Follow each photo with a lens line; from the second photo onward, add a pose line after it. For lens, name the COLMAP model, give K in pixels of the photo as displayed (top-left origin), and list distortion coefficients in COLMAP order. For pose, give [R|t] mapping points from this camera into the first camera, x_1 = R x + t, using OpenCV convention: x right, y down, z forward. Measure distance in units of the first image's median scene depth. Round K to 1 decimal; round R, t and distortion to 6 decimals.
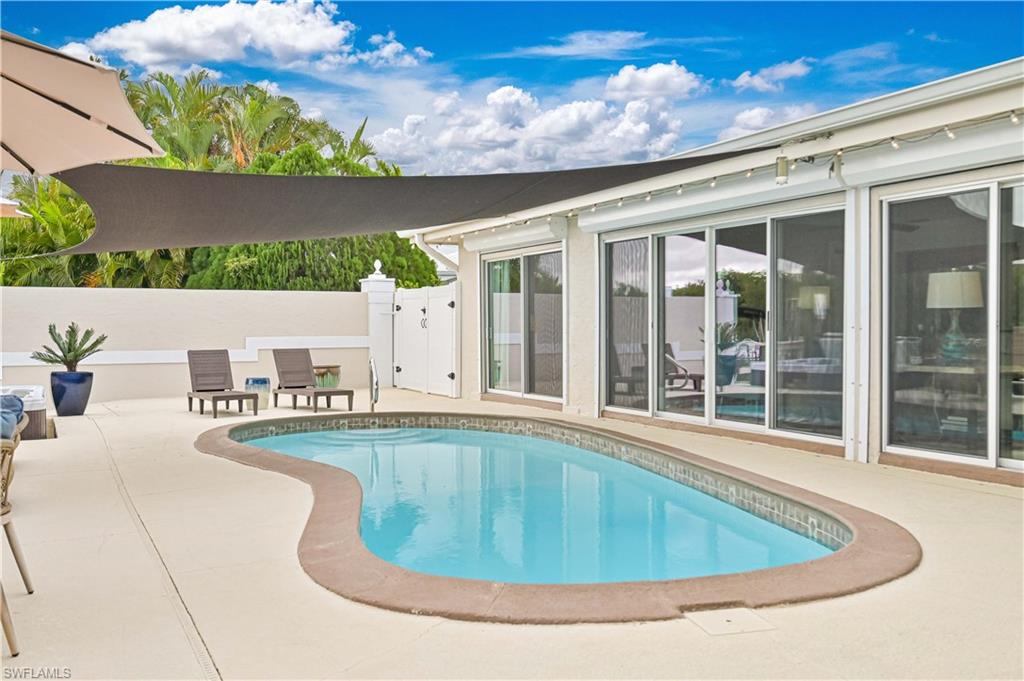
lens RADIAL K [[885.1, 0, 512.0], [0, 885.1, 340.5], [0, 0, 1]] dist [0.005228, 0.000367]
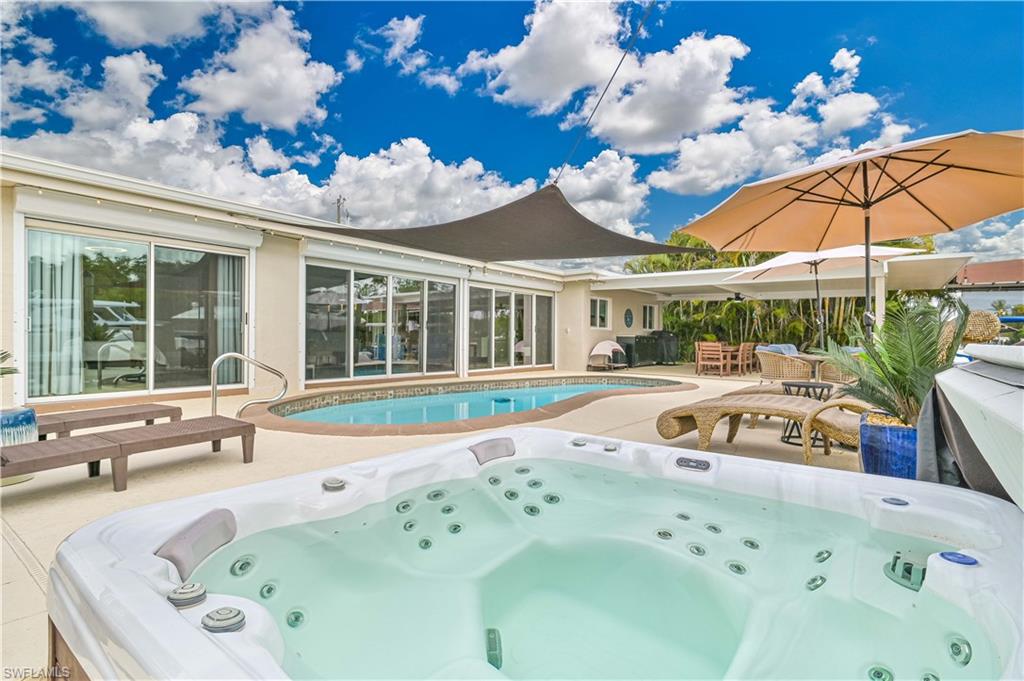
lens RADIAL K [[512.0, 0, 512.0], [0, 512.0, 340.5], [0, 0, 1]] dist [-0.000037, -0.000004]
pose [[-0.400377, 0.003062, 0.916345, -0.673995], [0.021592, 0.999748, 0.006093, 0.010265], [-0.916096, 0.022225, -0.400343, 0.907789]]
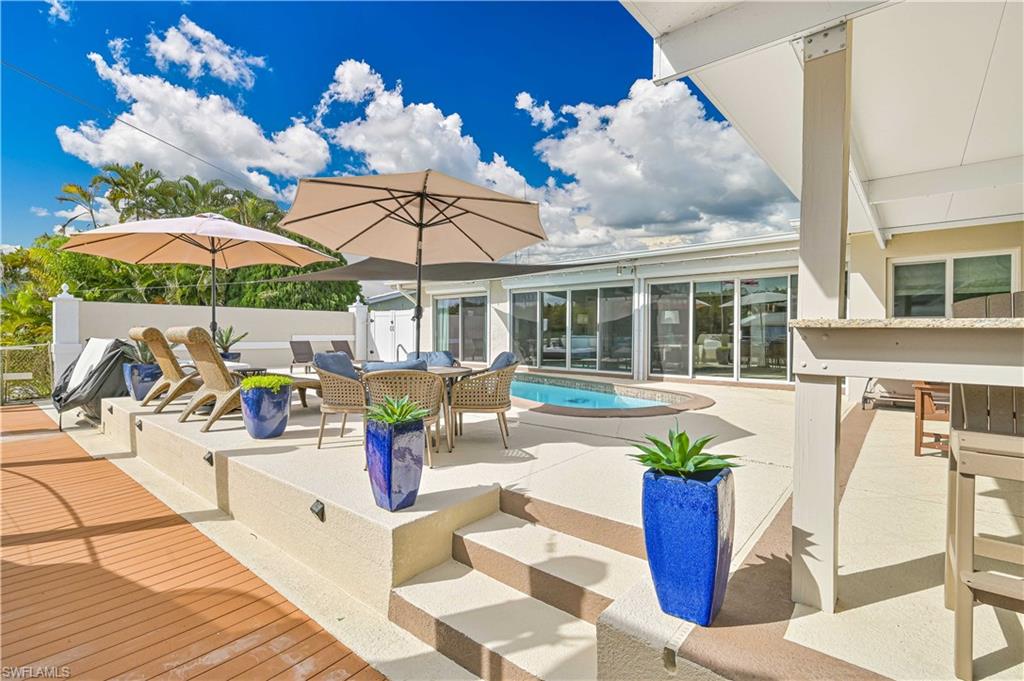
lens RADIAL K [[469.6, 0, 512.0], [0, 469.6, 340.5], [0, 0, 1]] dist [-0.000771, -0.000047]
pose [[0.930922, 0.005678, 0.365175, -0.299939], [-0.004062, 0.999978, -0.005195, 0.015547], [-0.365196, 0.003353, 0.930925, -0.115992]]
